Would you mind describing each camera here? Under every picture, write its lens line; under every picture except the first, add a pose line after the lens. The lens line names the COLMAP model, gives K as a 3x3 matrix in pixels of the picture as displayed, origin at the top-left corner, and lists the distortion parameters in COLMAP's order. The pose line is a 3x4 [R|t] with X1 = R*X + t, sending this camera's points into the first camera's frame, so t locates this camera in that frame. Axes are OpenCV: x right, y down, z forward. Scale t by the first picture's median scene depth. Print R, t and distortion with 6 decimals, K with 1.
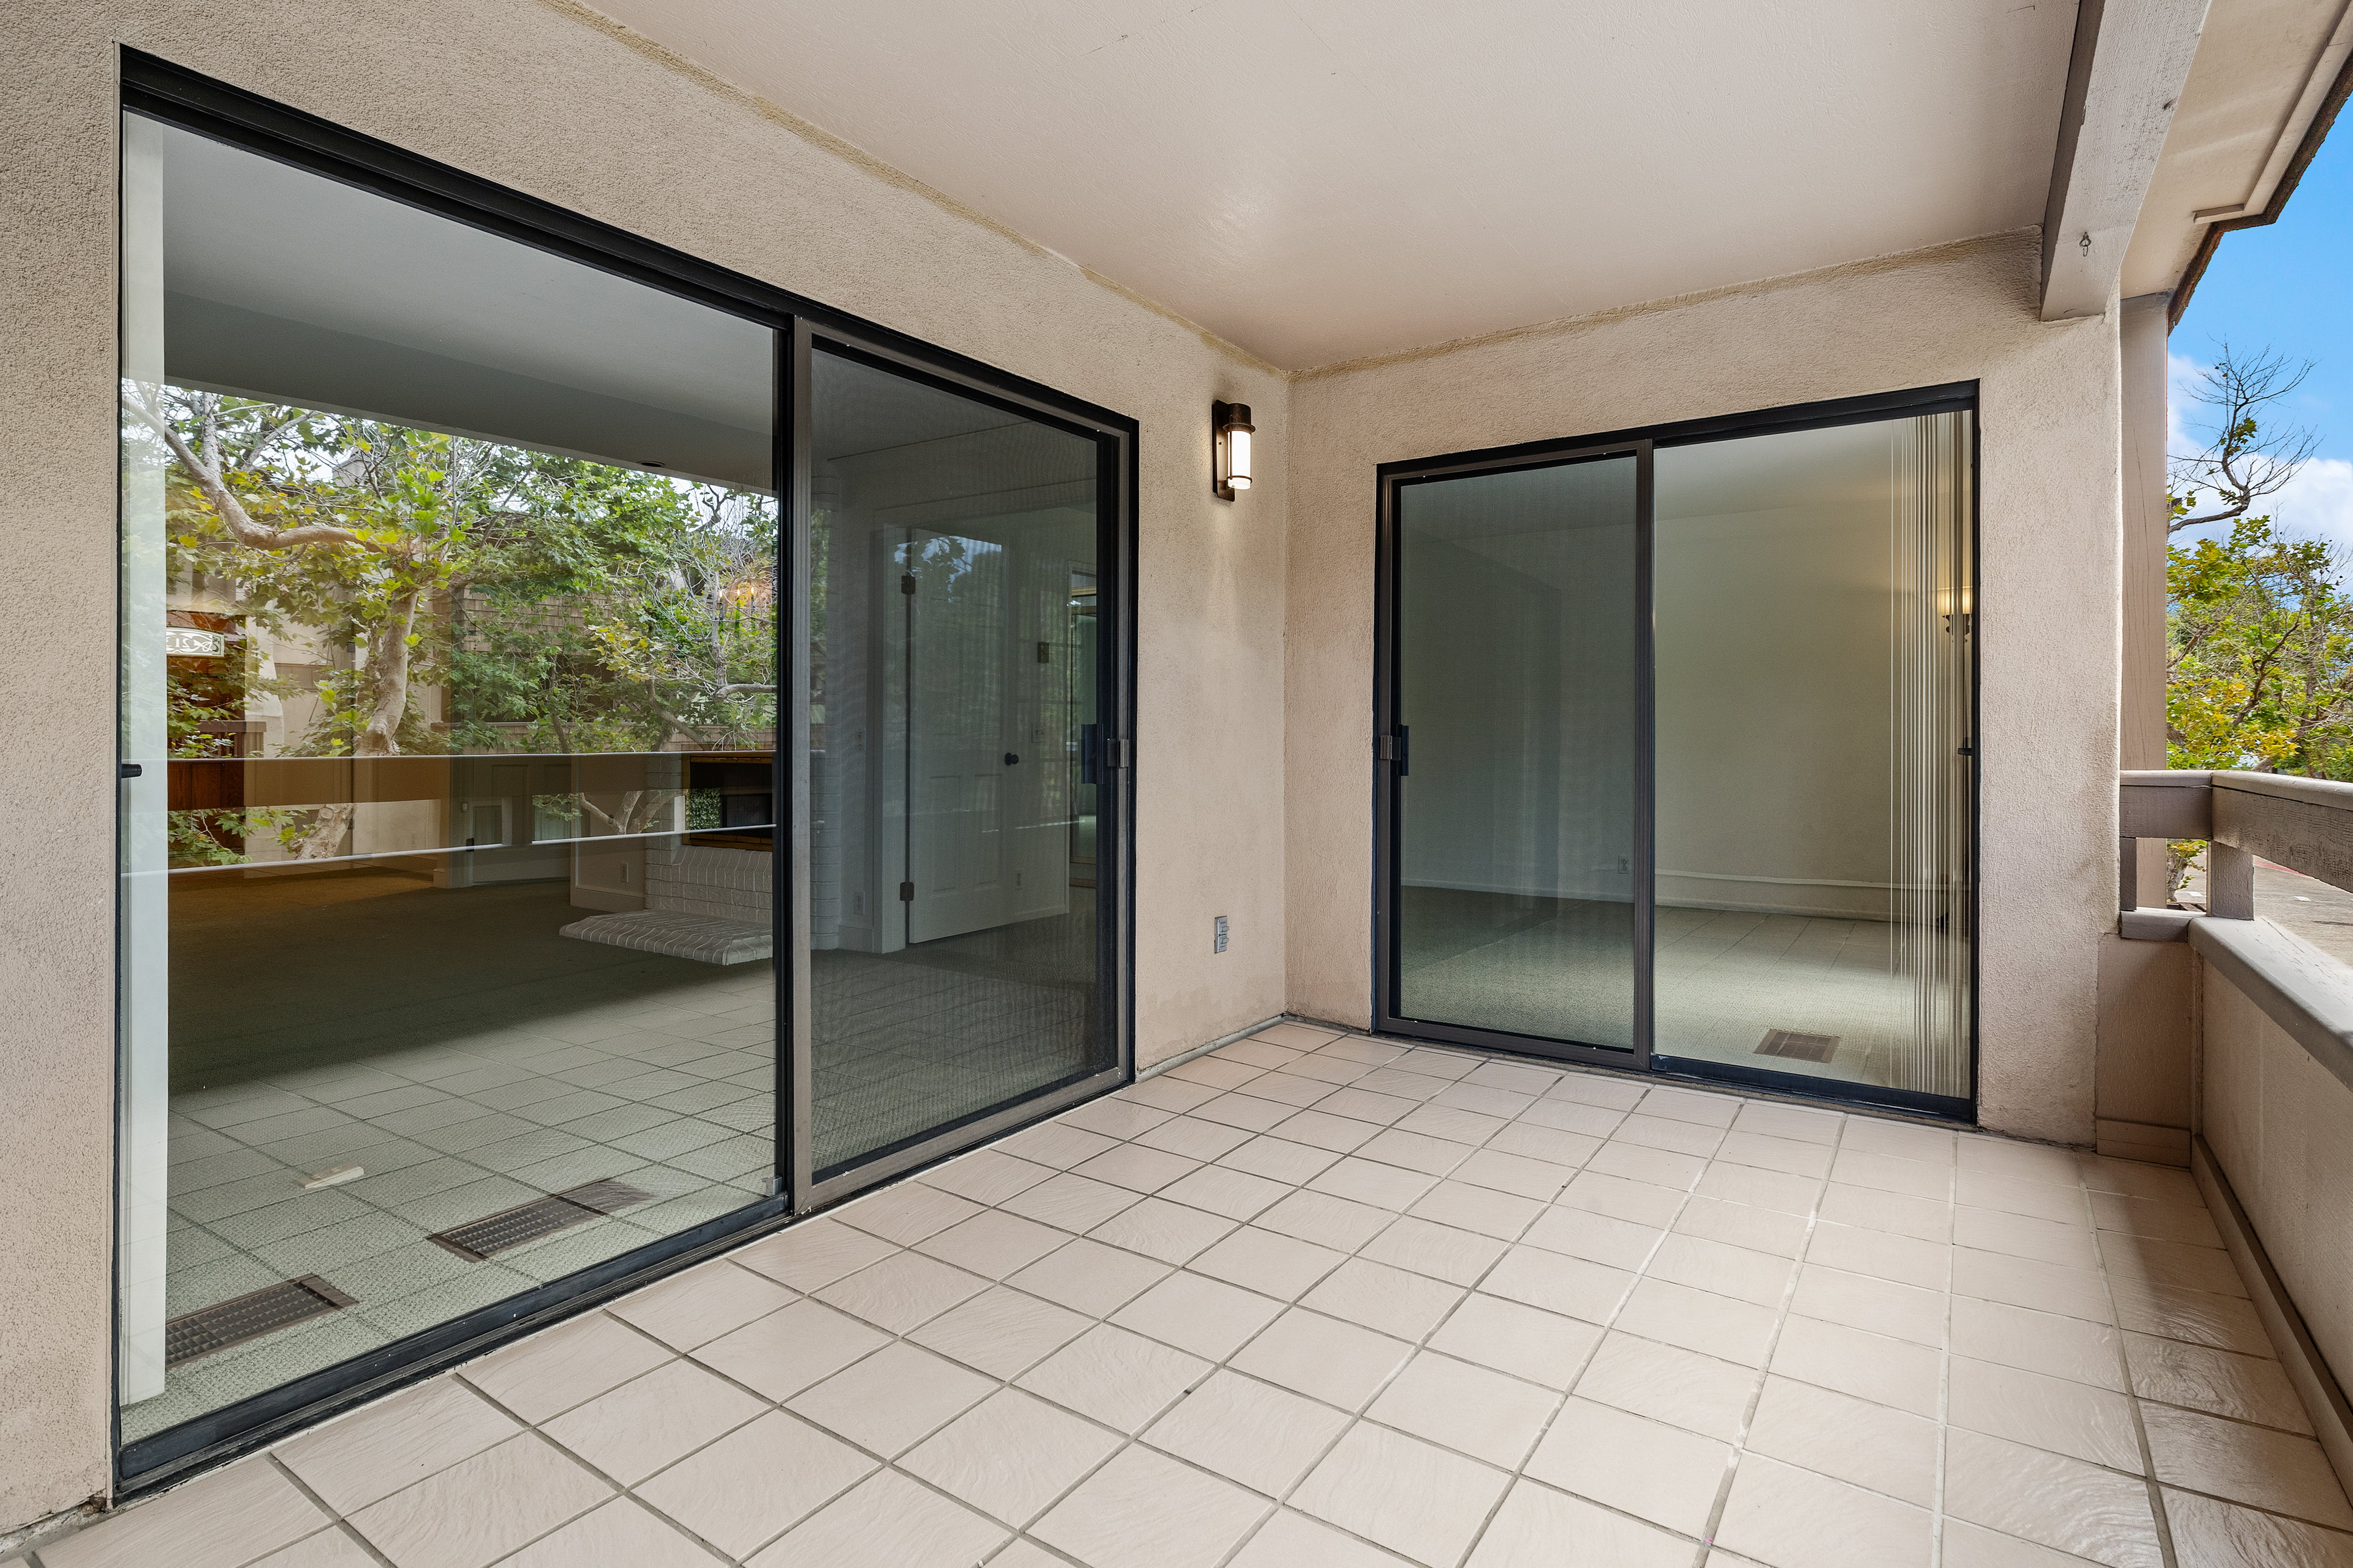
lens RADIAL K [[1157.4, 0, 1168.3], [0, 1157.4, 736.5], [0, 0, 1]] dist [-0.008977, 0.000213]
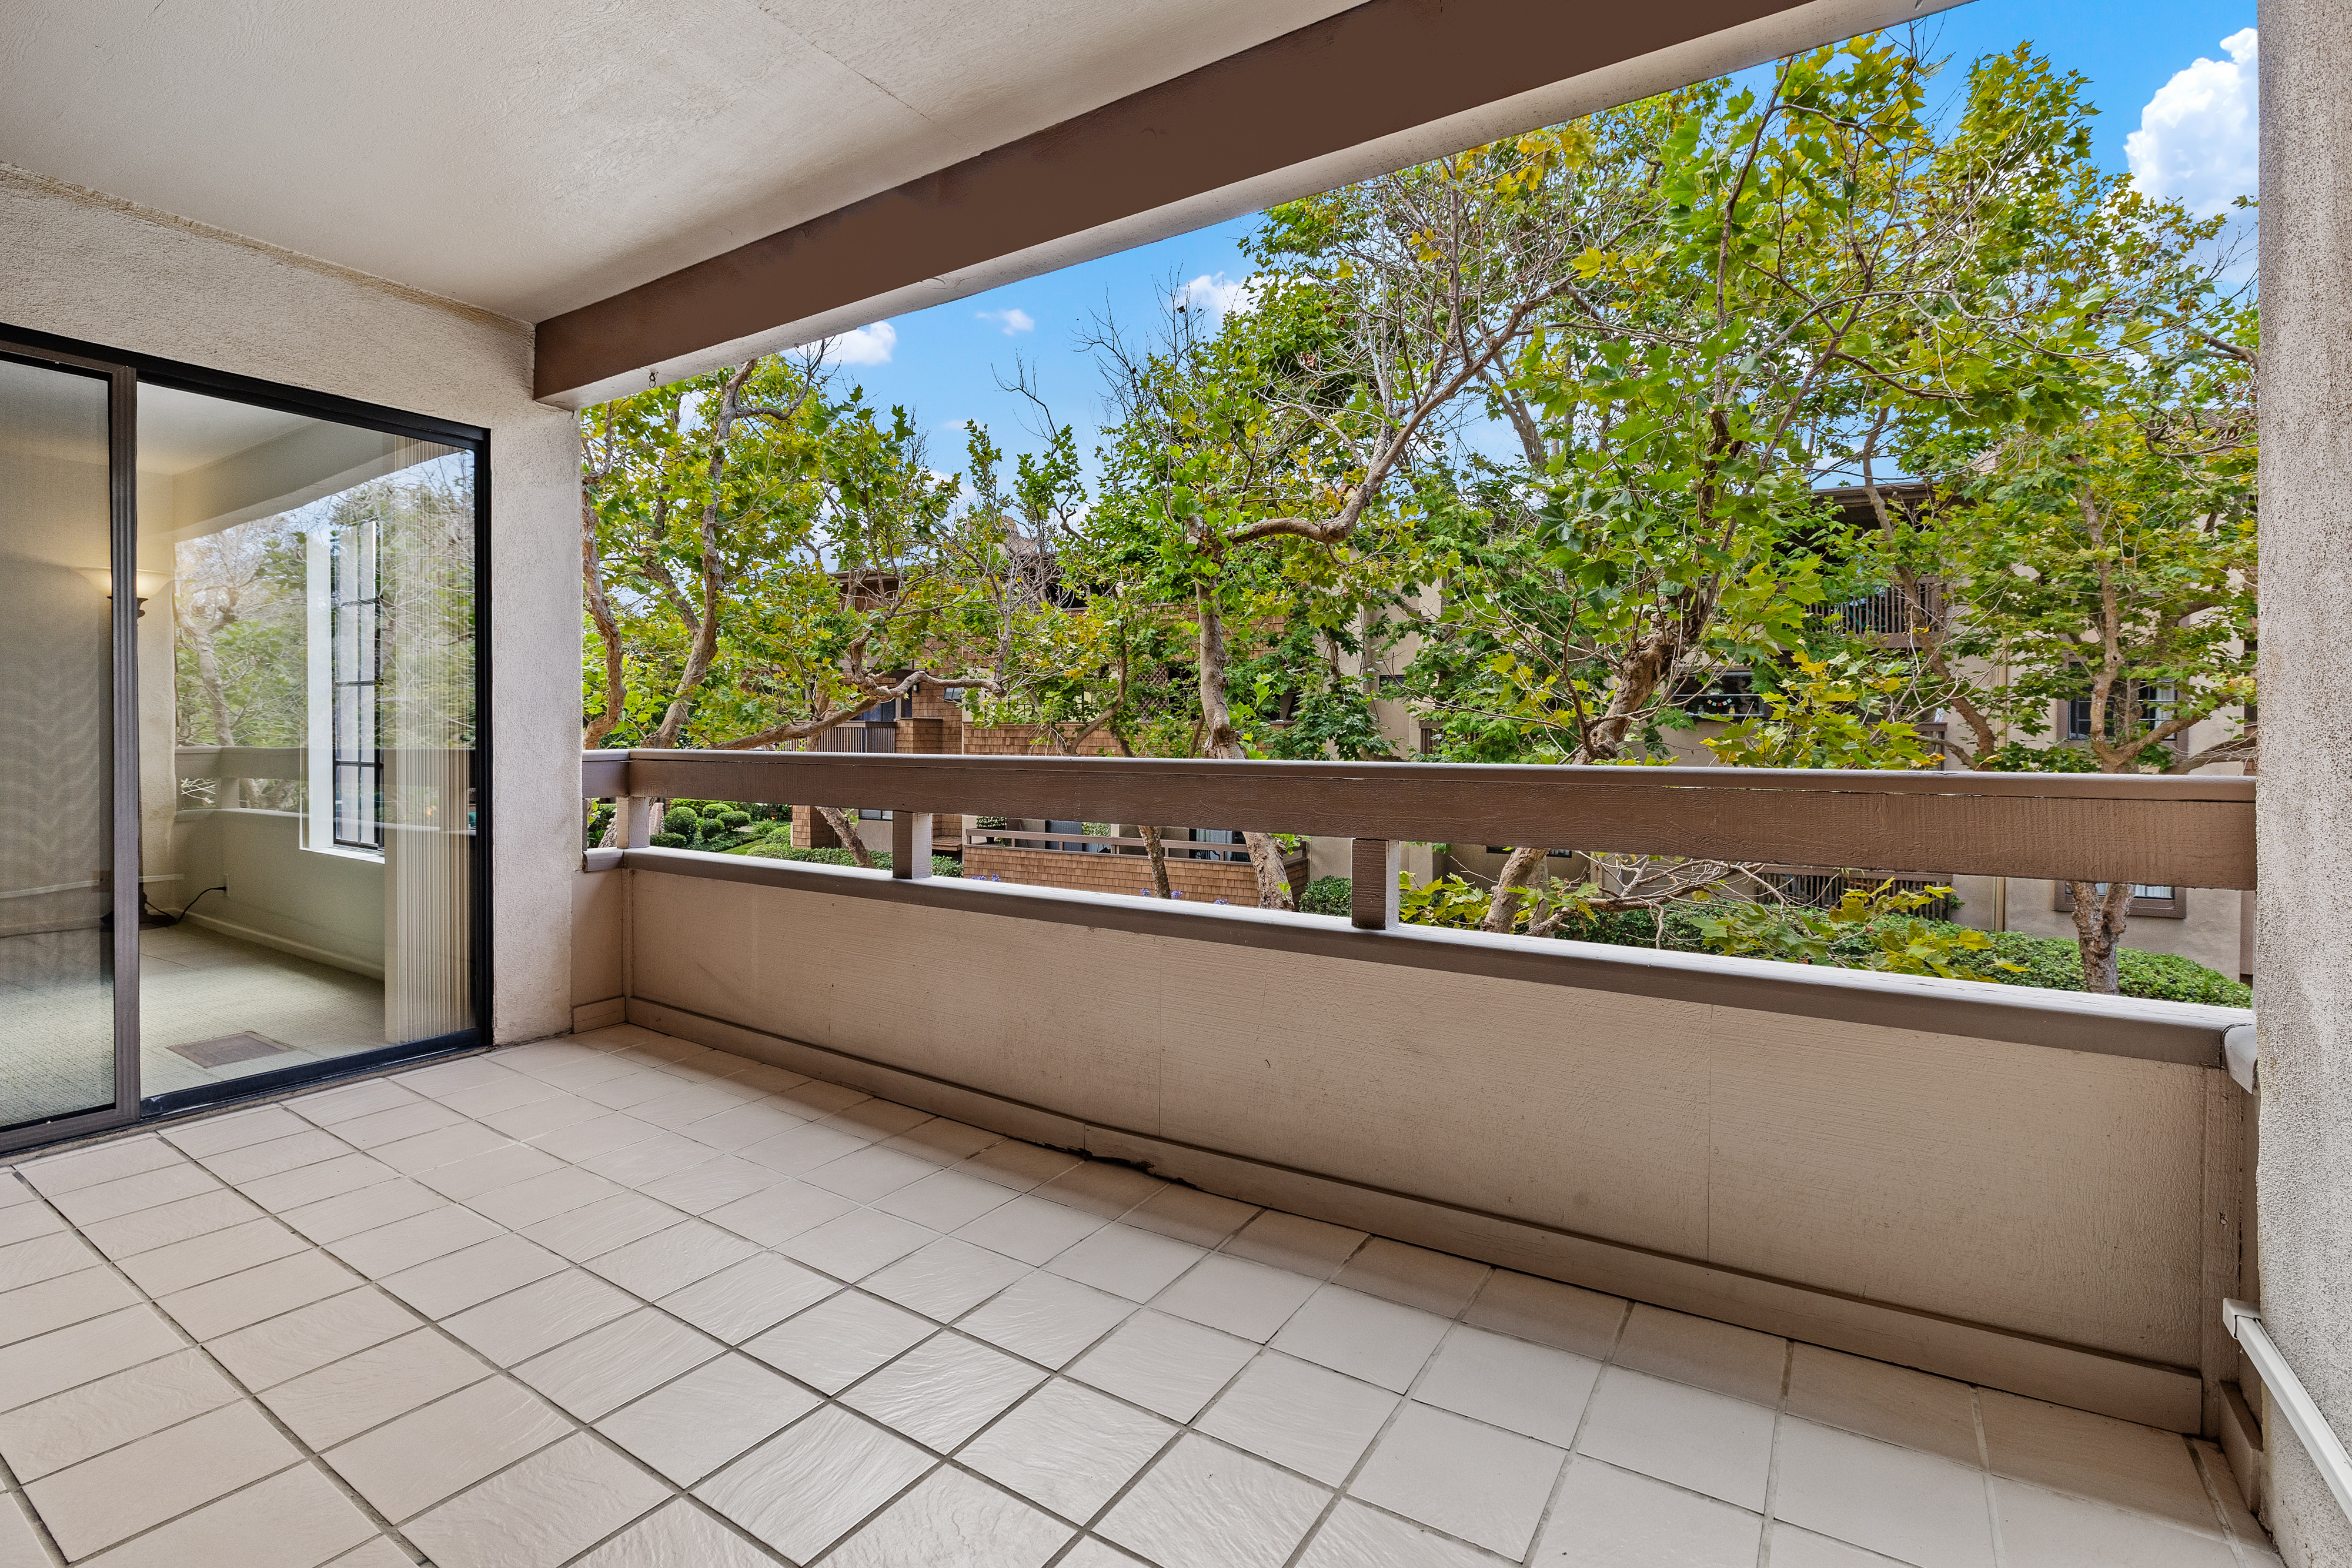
lens RADIAL K [[1076.6, 0, 1173.1], [0, 1076.6, 733.6], [0, 0, 1]] dist [-0.013313, 0.000127]
pose [[-0.034364, -0.008390, 0.999374, -0.378528], [-0.007781, 0.999937, 0.008128, -0.004722], [-0.999379, -0.007497, -0.034427, 0.272186]]
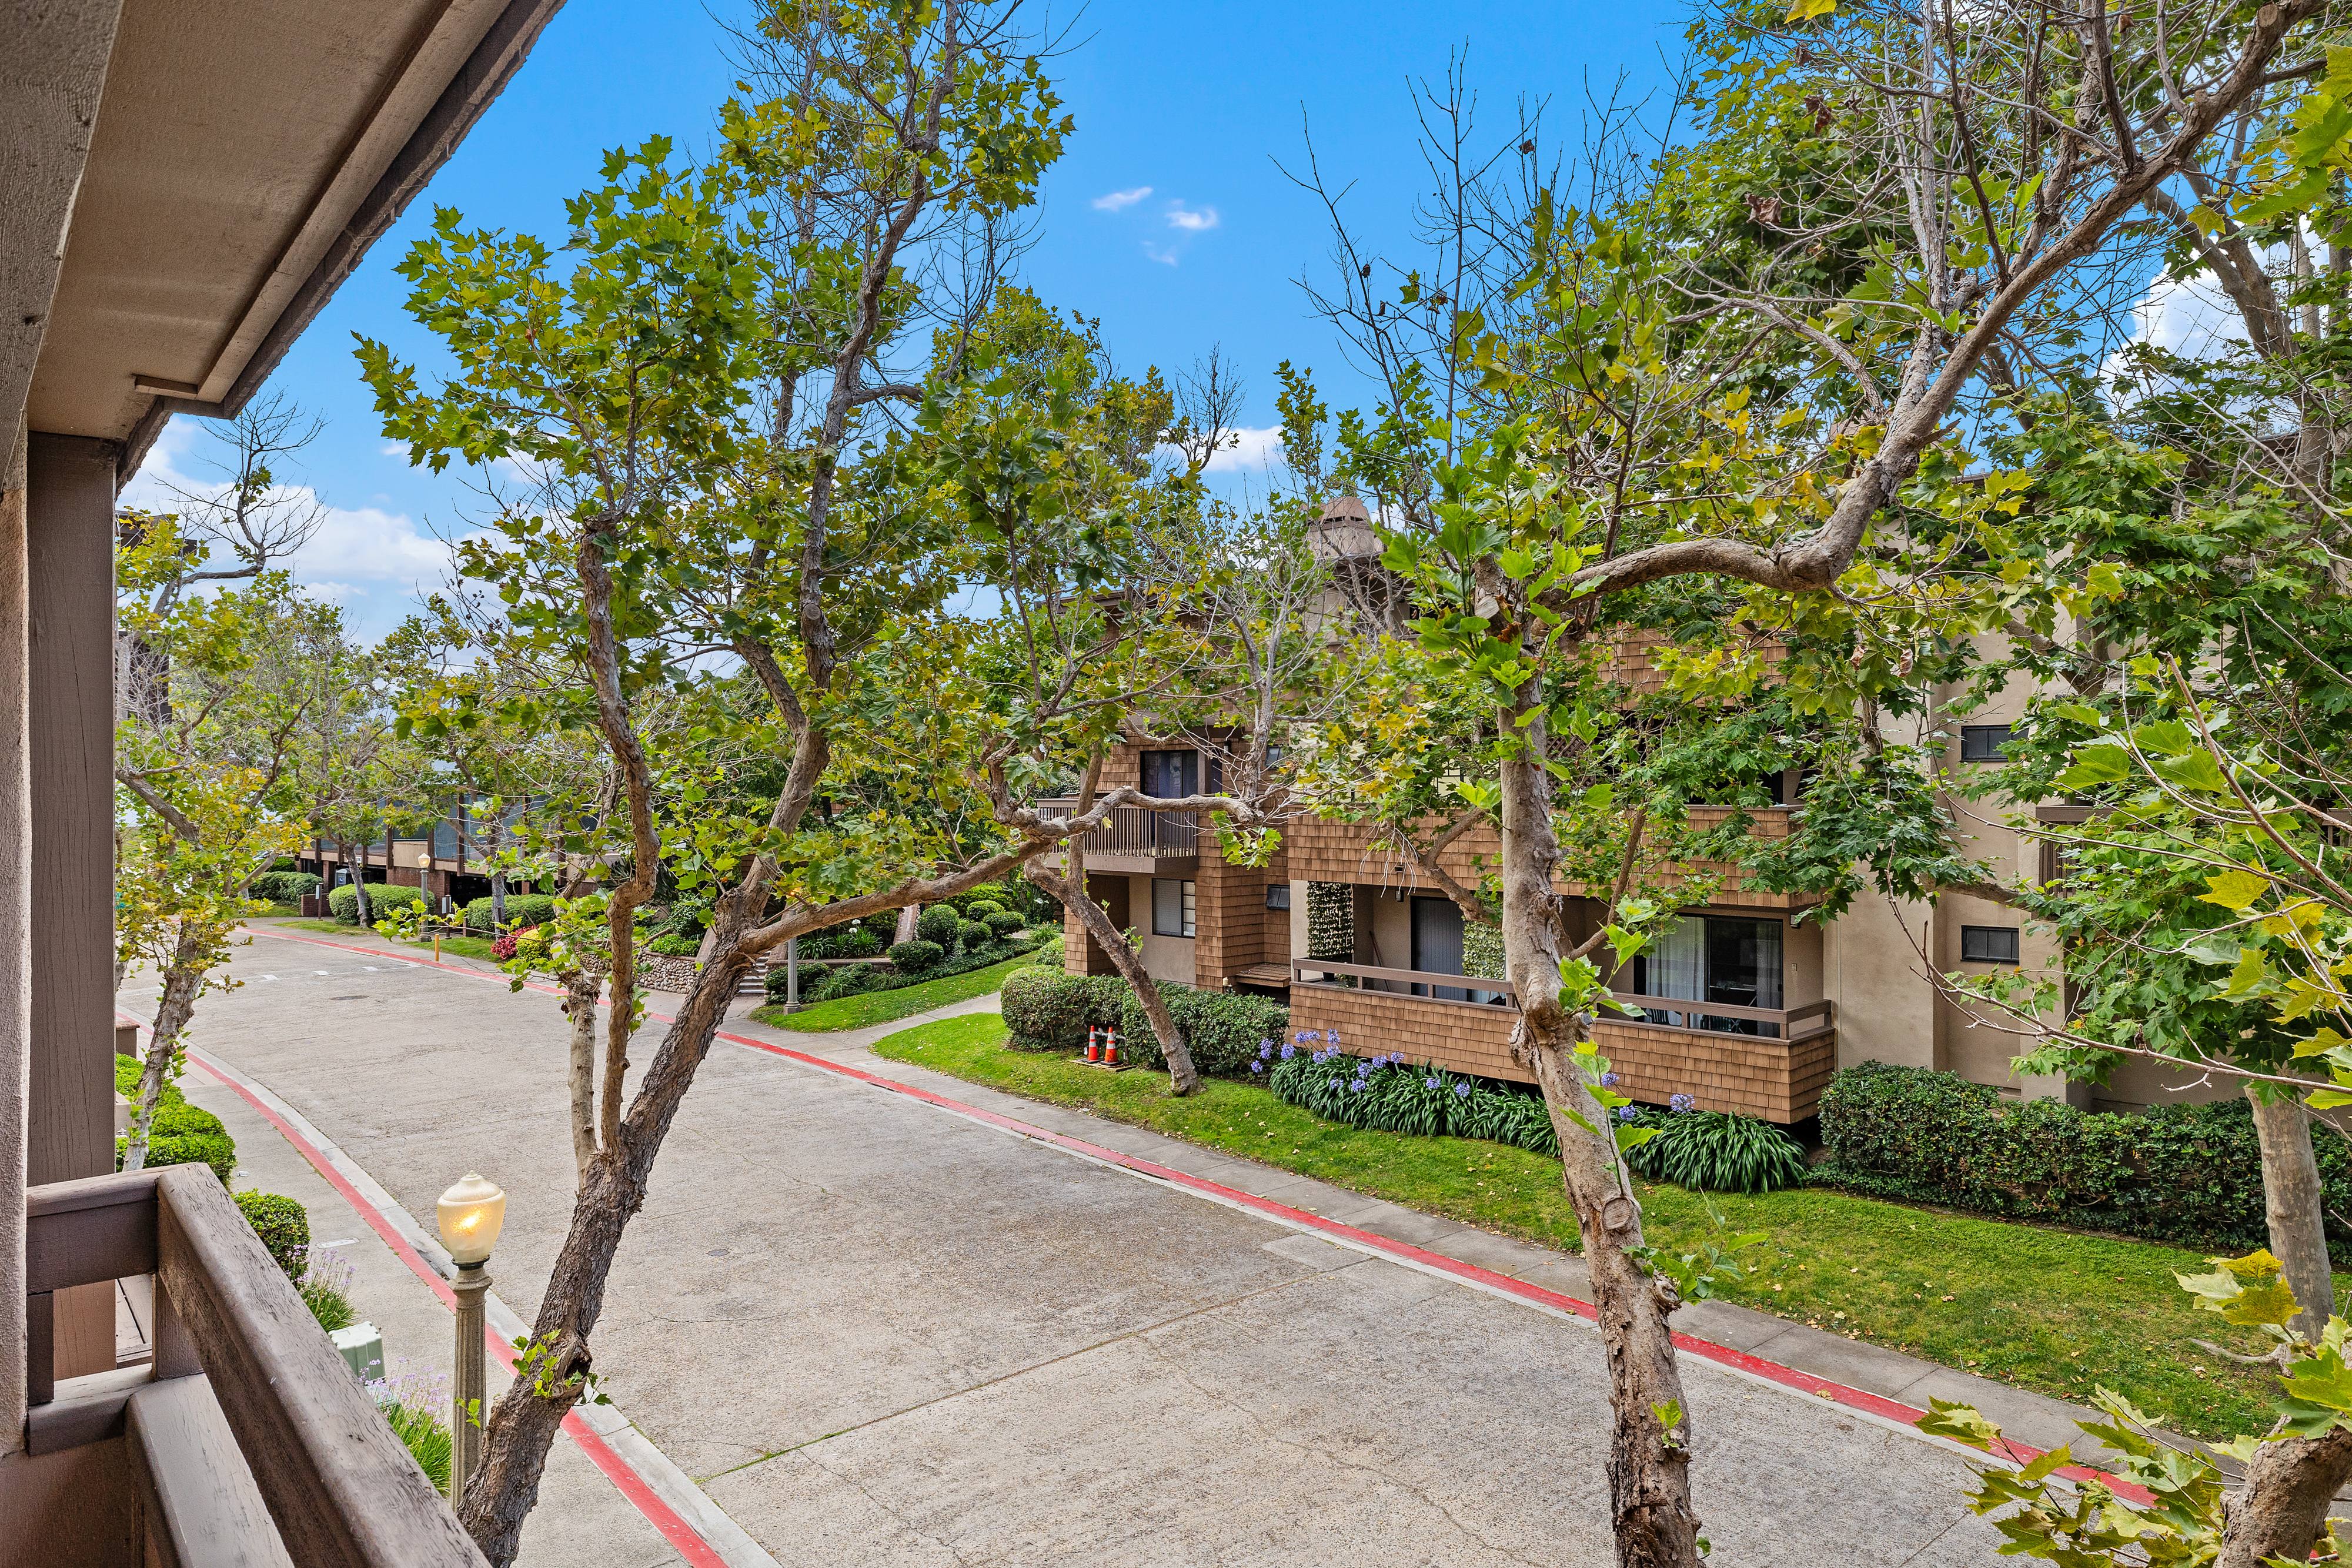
lens RADIAL K [[1480.5, 0, 1179.1], [0, 1480.5, 766.2], [0, 0, 1]] dist [0.001254, -0.002194]
pose [[0.266235, -0.000975, 0.963908, 0.150741], [0.002500, 0.999997, 0.000321, -0.171282], [-0.963905, 0.002324, 0.266236, 0.112941]]
